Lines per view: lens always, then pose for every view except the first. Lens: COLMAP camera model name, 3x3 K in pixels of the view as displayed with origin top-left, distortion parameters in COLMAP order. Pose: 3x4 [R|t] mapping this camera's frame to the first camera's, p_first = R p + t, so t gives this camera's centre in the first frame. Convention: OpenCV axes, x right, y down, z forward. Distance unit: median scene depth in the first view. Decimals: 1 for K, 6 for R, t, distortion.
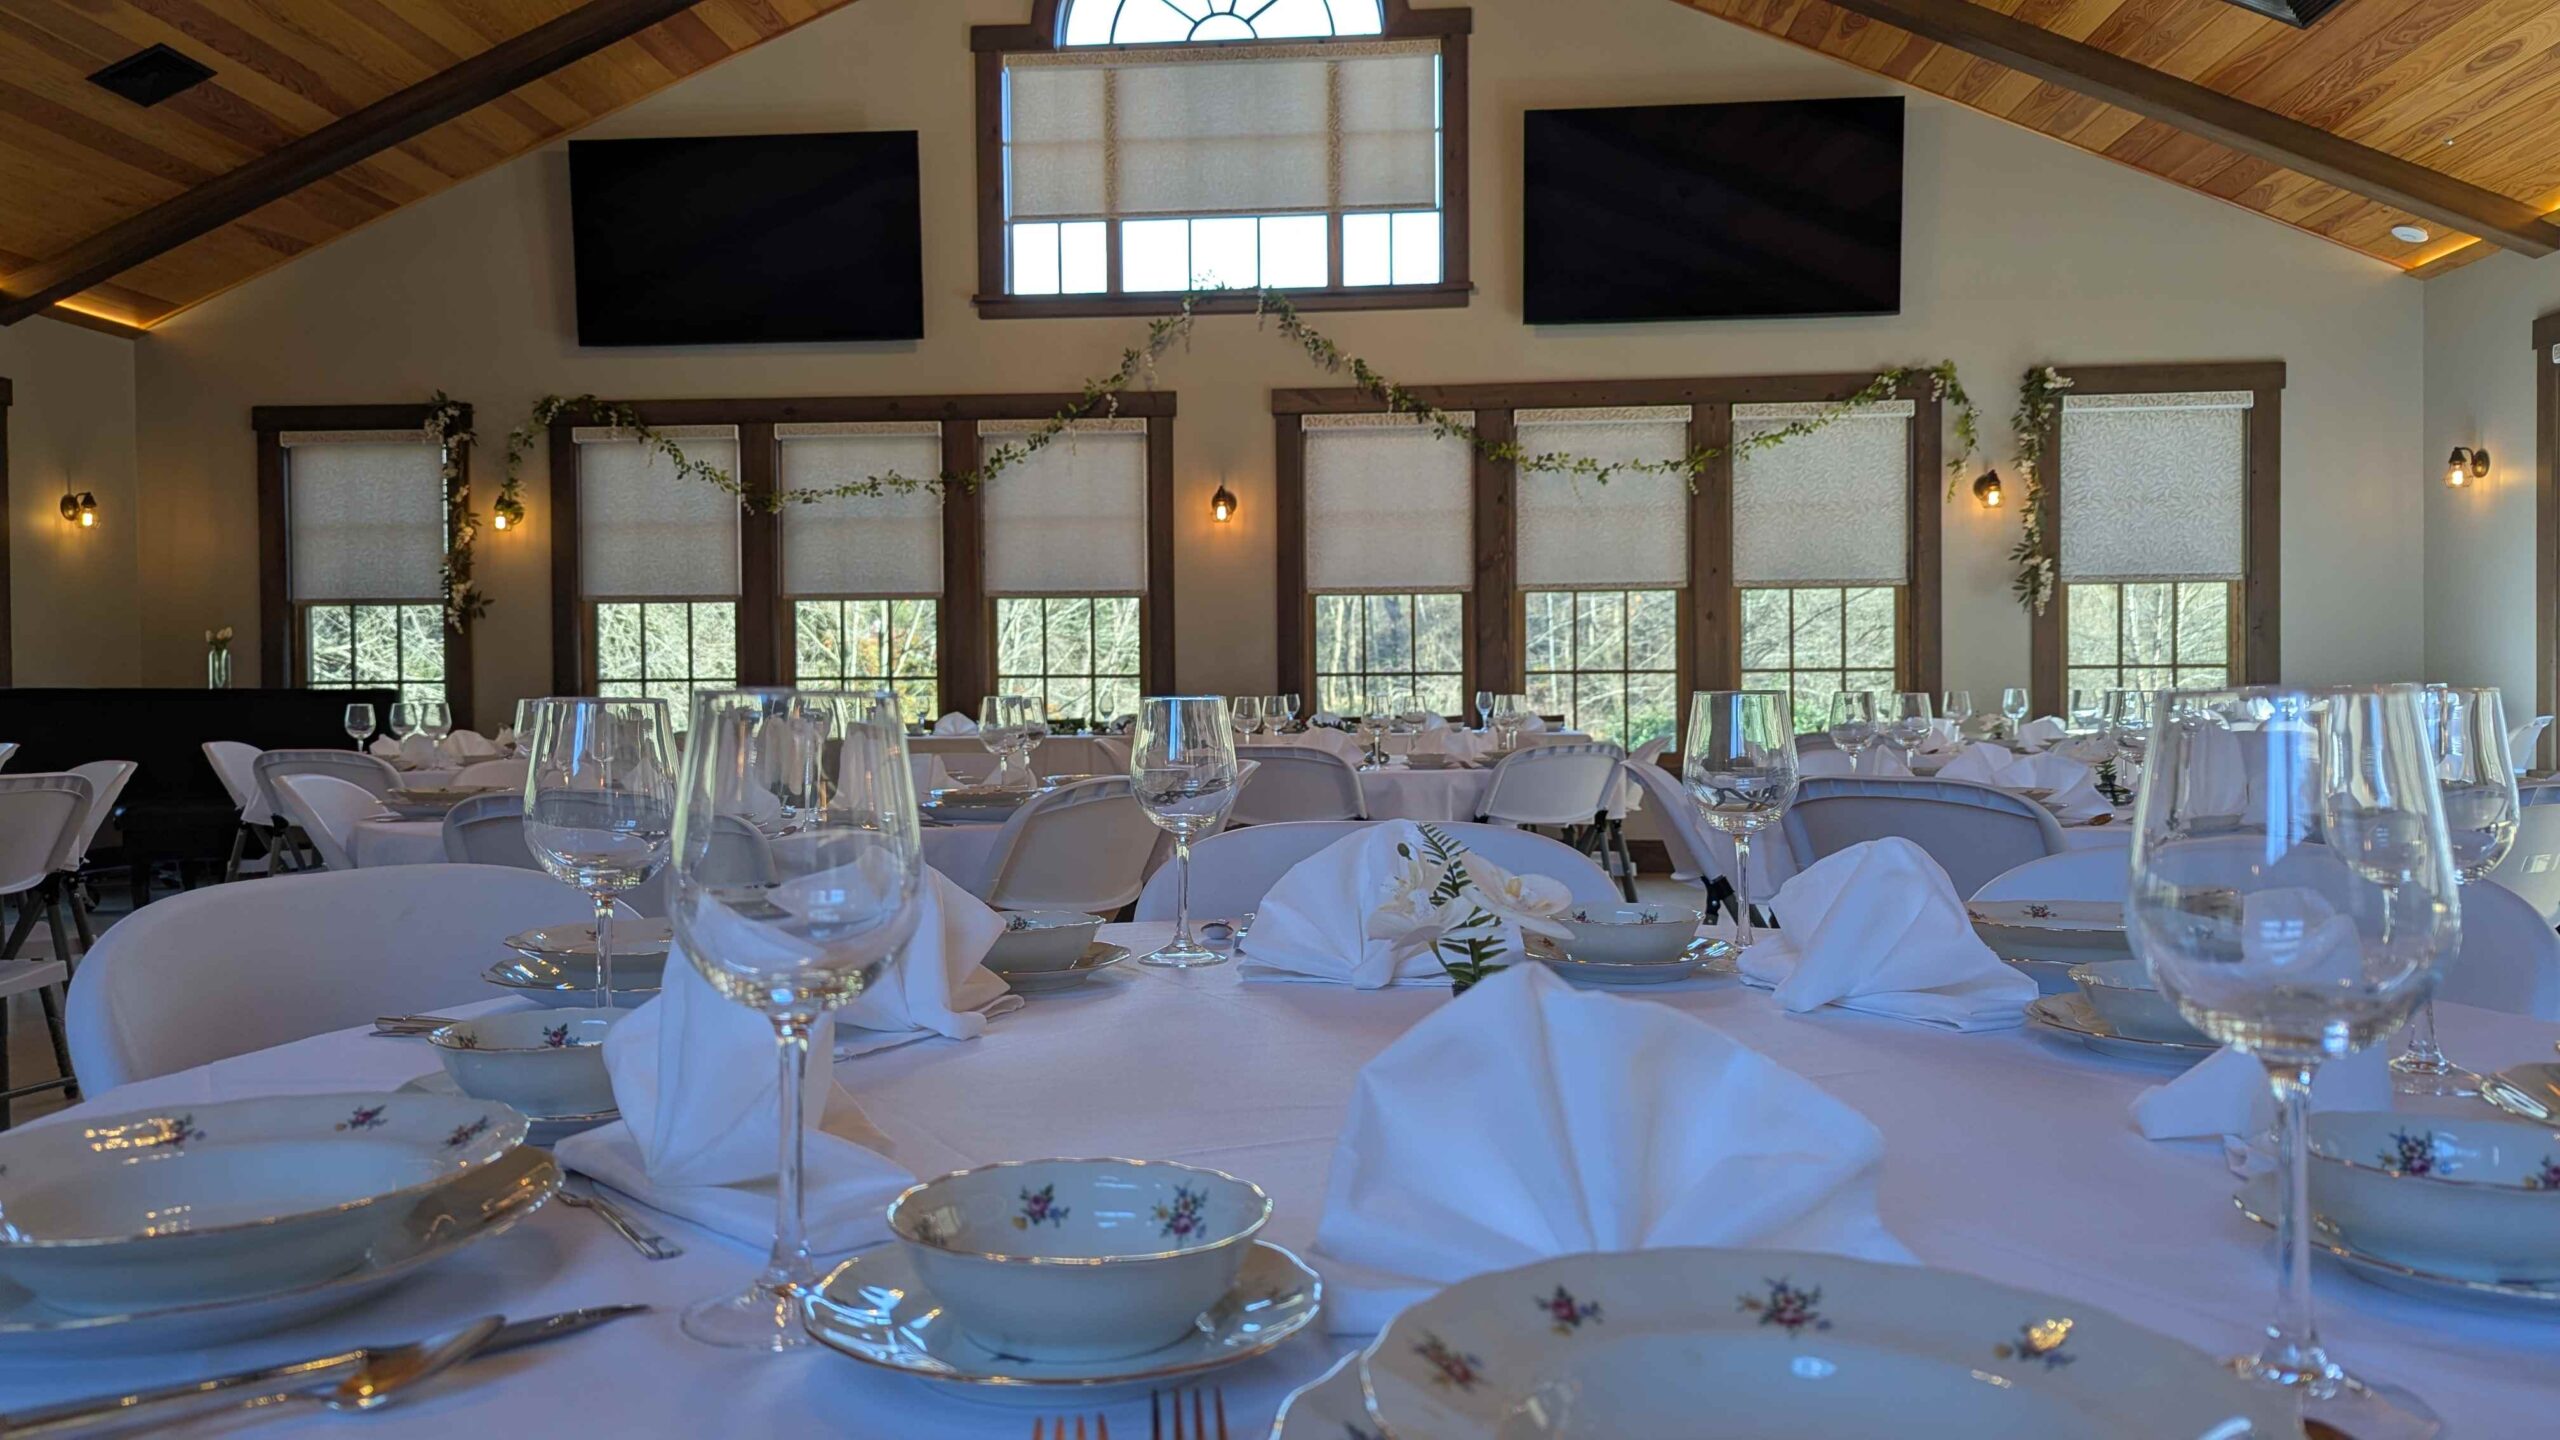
lens RADIAL K [[1826.8, 0, 1279.0], [0, 1826.8, 720.1], [0, 0, 1]] dist [0.027097, -0.031560]
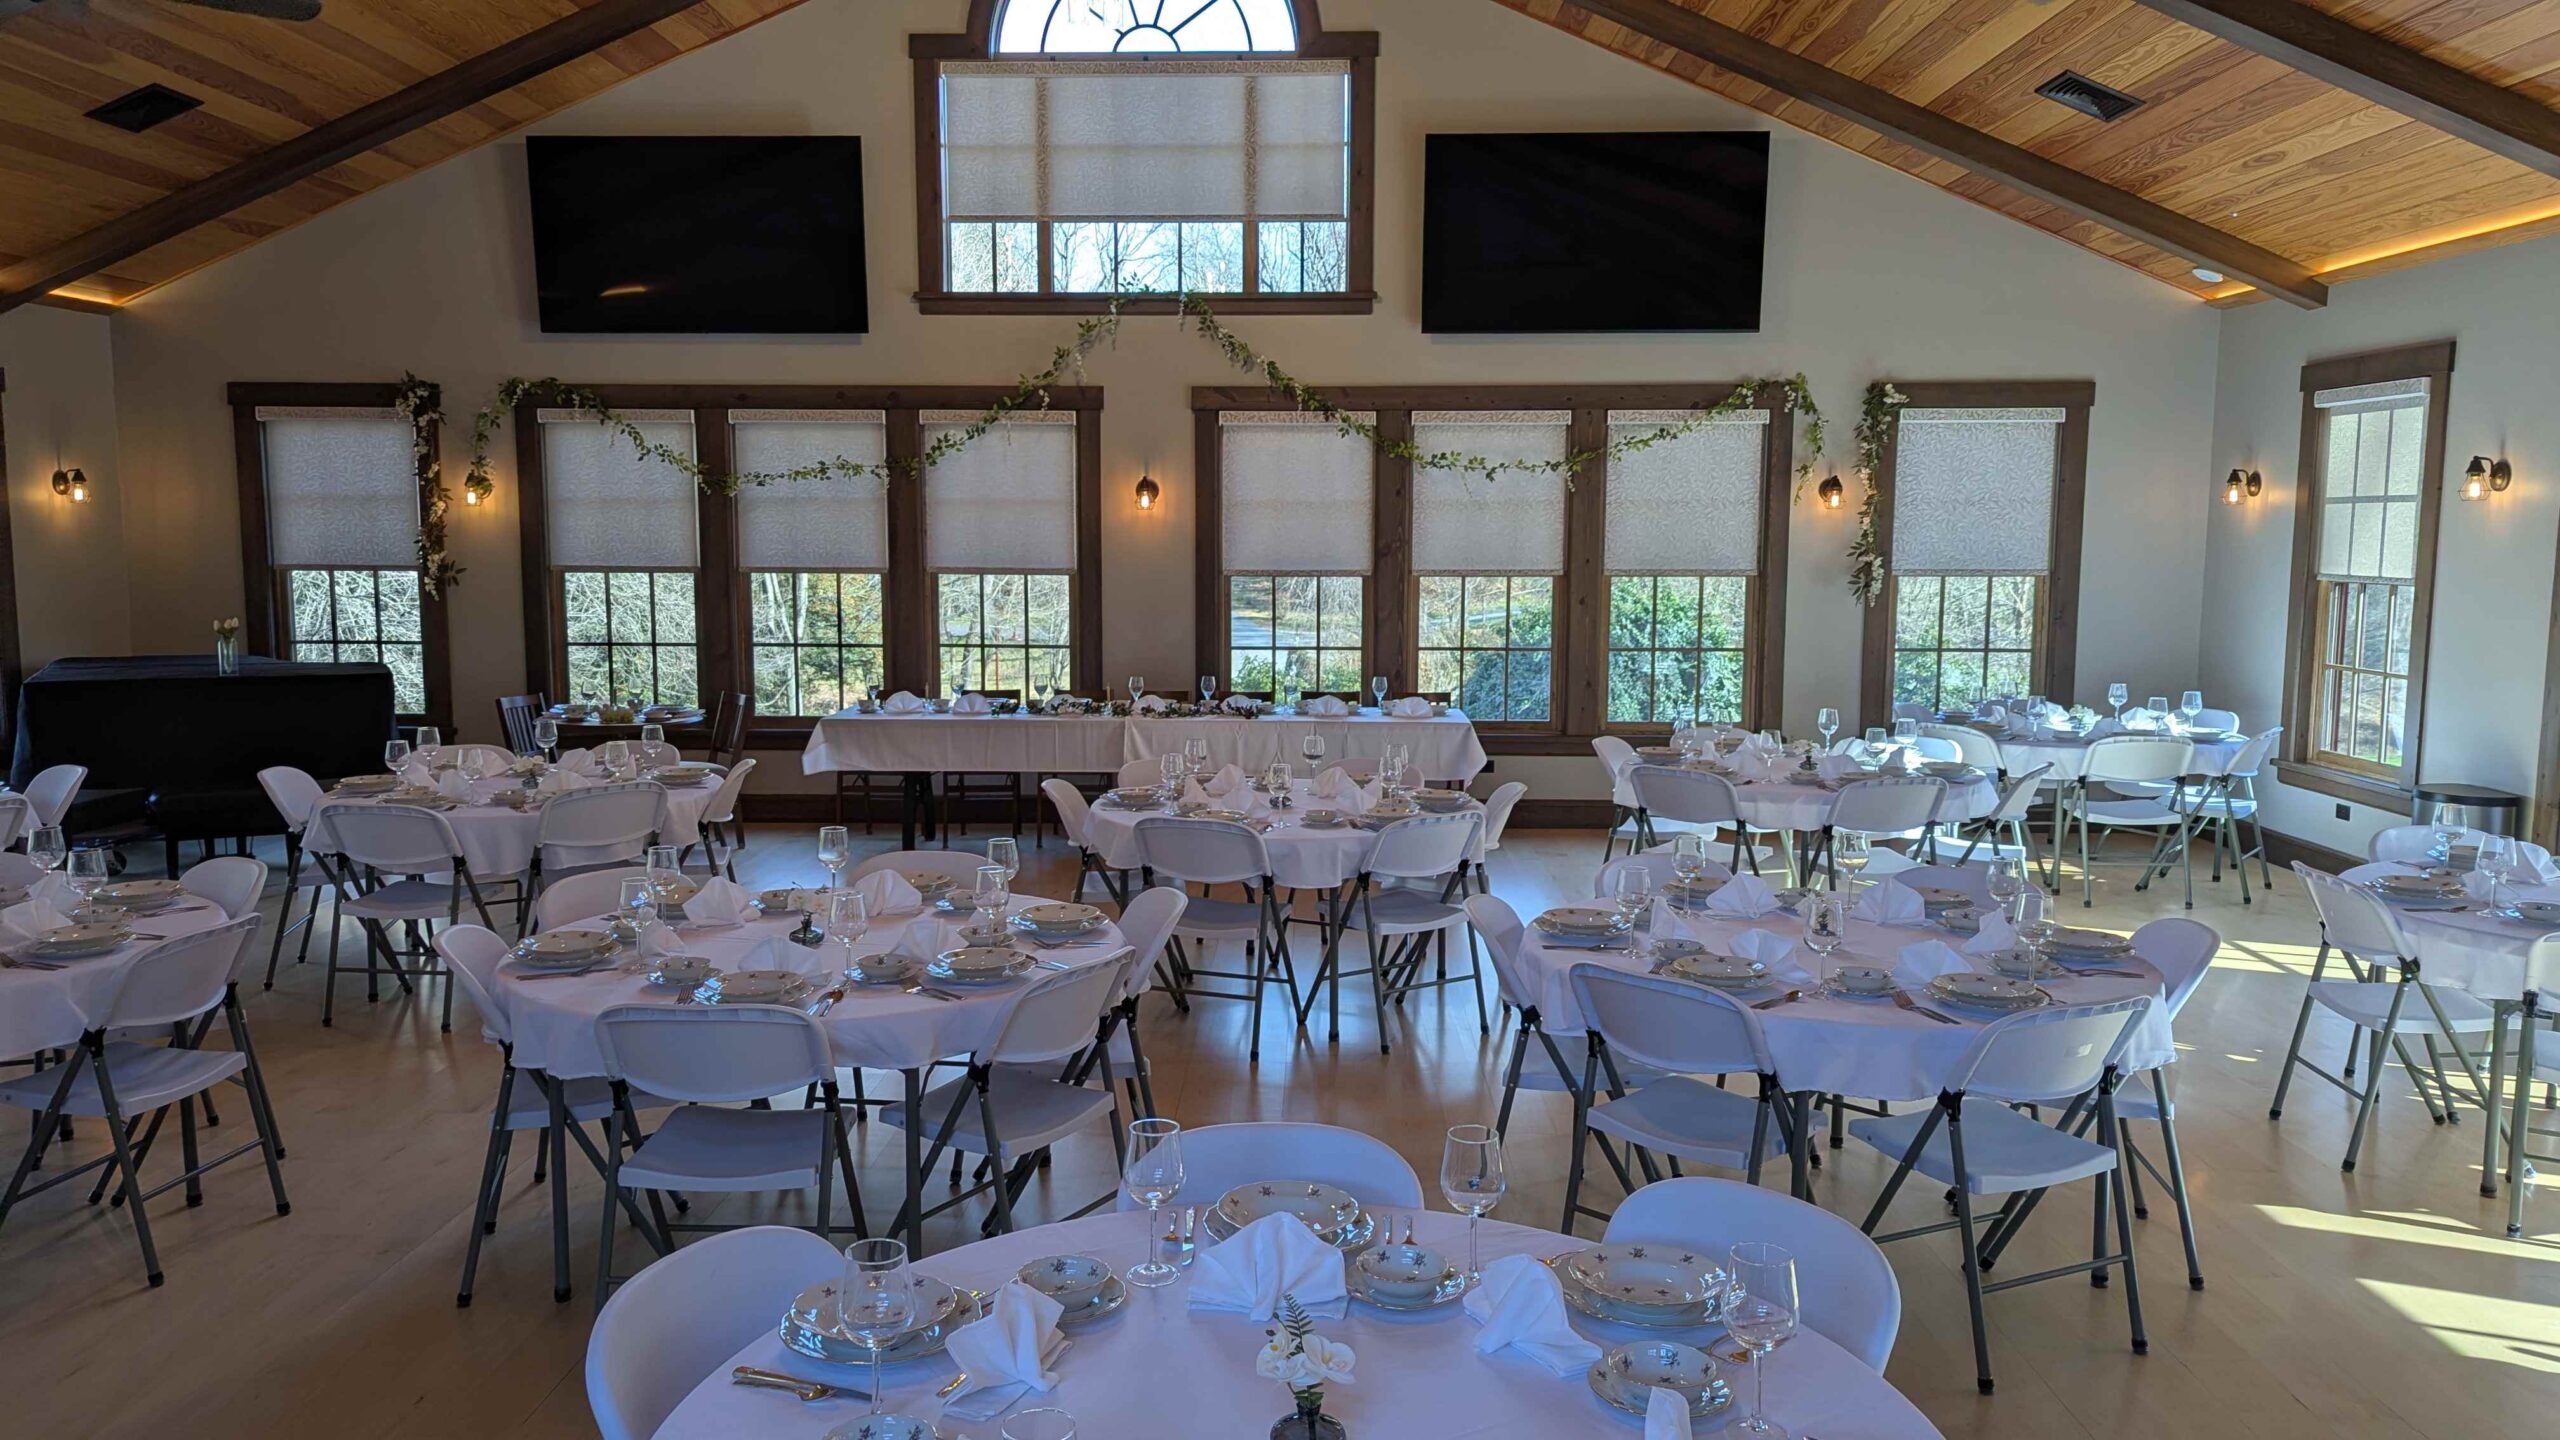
lens RADIAL K [[1826.8, 0, 1280.2], [0, 1826.8, 725.5], [0, 0, 1]] dist [0.027097, -0.031560]
pose [[0.998764, 0.006006, 0.049330, -0.003564], [-0.010834, 0.995107, 0.098203, -0.088163], [-0.048499, -0.098616, 0.993943, -0.107259]]
